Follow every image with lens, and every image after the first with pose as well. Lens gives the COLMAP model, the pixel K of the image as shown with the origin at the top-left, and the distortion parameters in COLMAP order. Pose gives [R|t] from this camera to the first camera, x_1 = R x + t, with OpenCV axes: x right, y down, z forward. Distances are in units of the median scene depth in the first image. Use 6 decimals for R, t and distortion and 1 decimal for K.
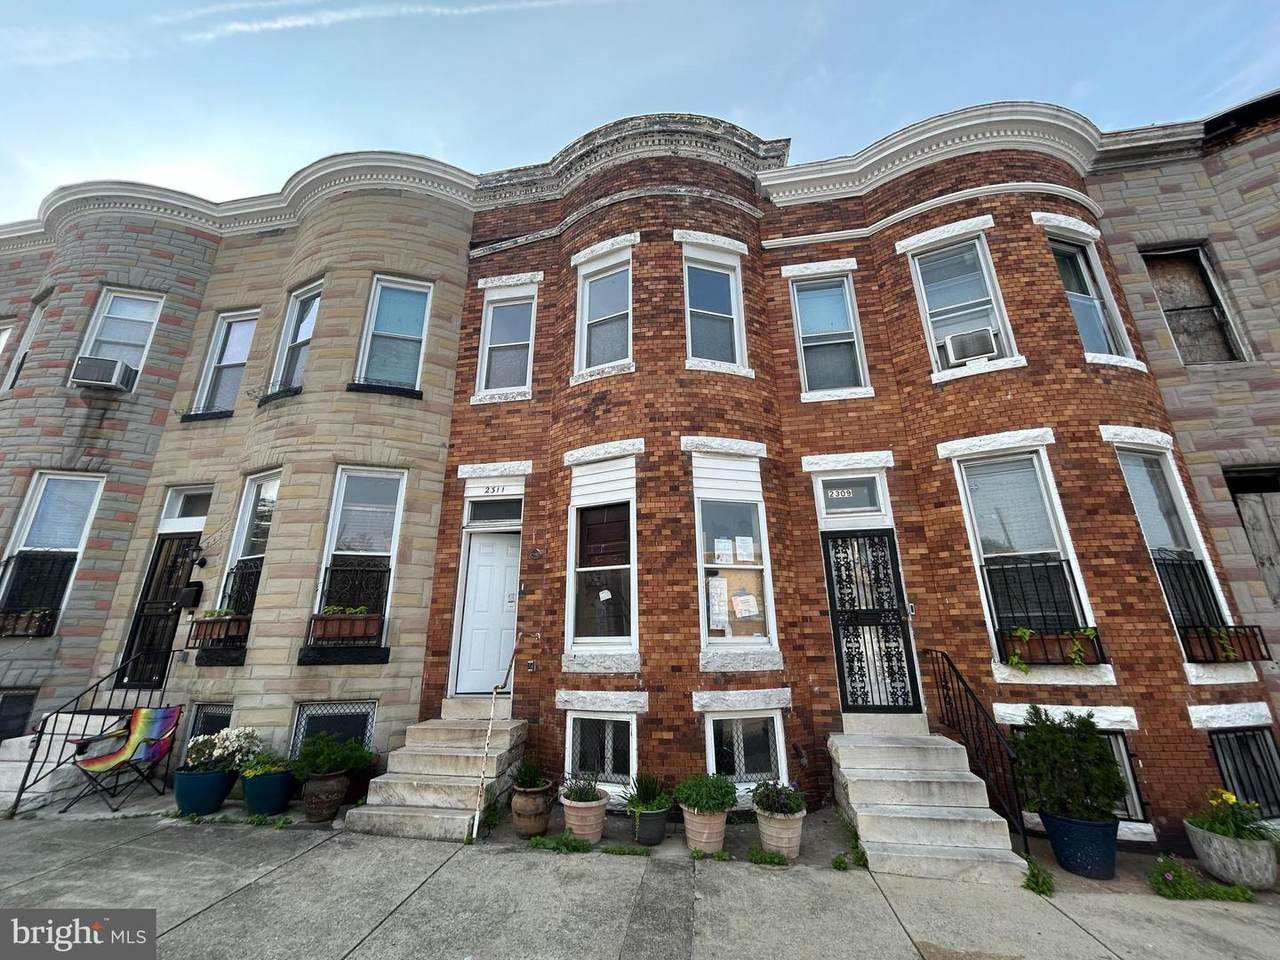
lens RADIAL K [[515.2, 0, 638.3], [0, 515.2, 476.5], [0, 0, 1]] dist [-0.000736, 0.001196]
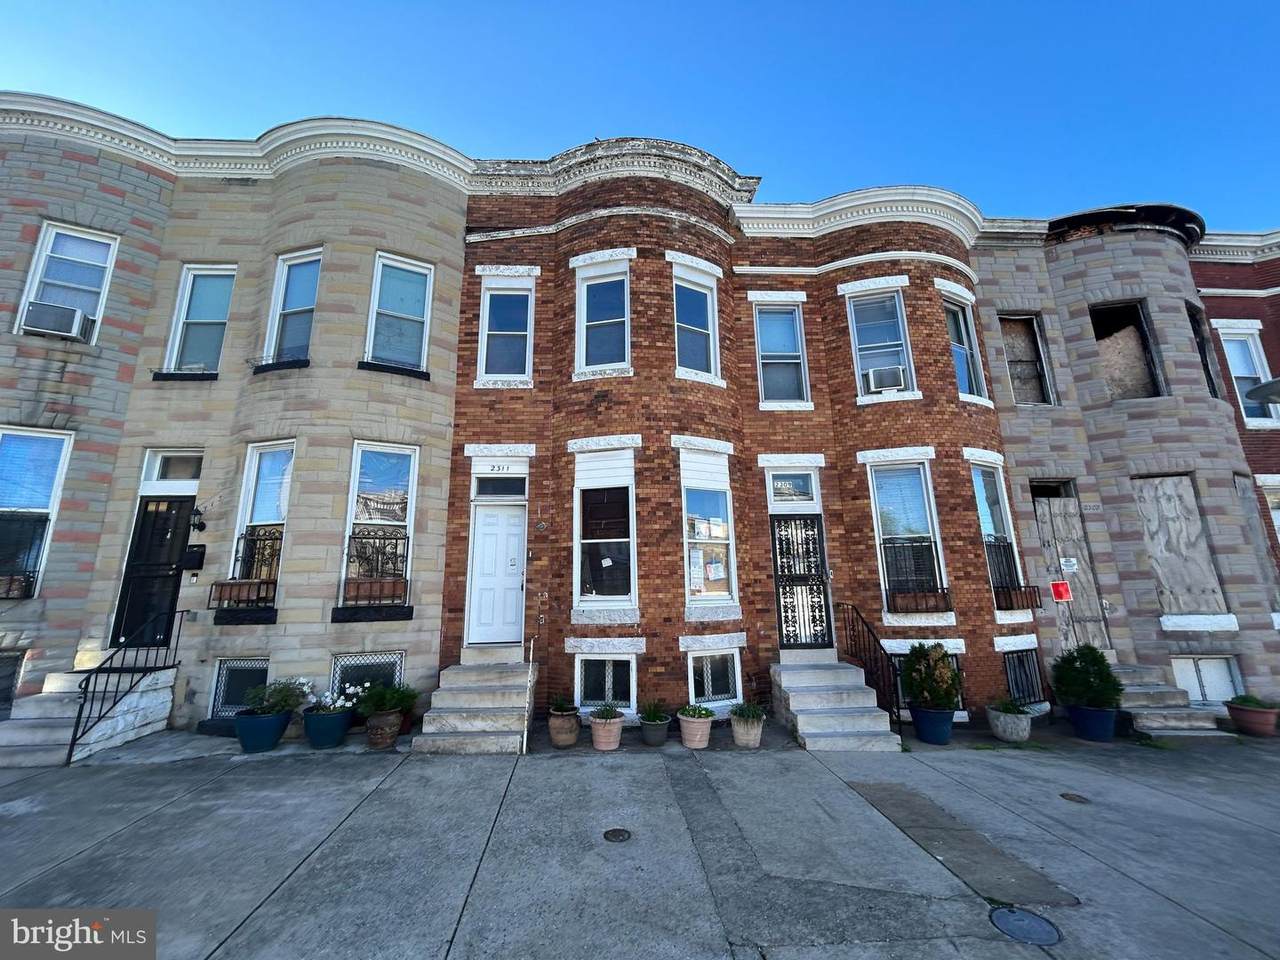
lens RADIAL K [[515.2, 0, 635.9], [0, 515.2, 475.8], [0, 0, 1]] dist [-0.000736, 0.001196]
pose [[0.976915, 0.040944, 0.209668, -0.236621], [-0.059373, 0.994832, 0.082371, -0.072530], [-0.205212, -0.092918, 0.974297, -0.172062]]
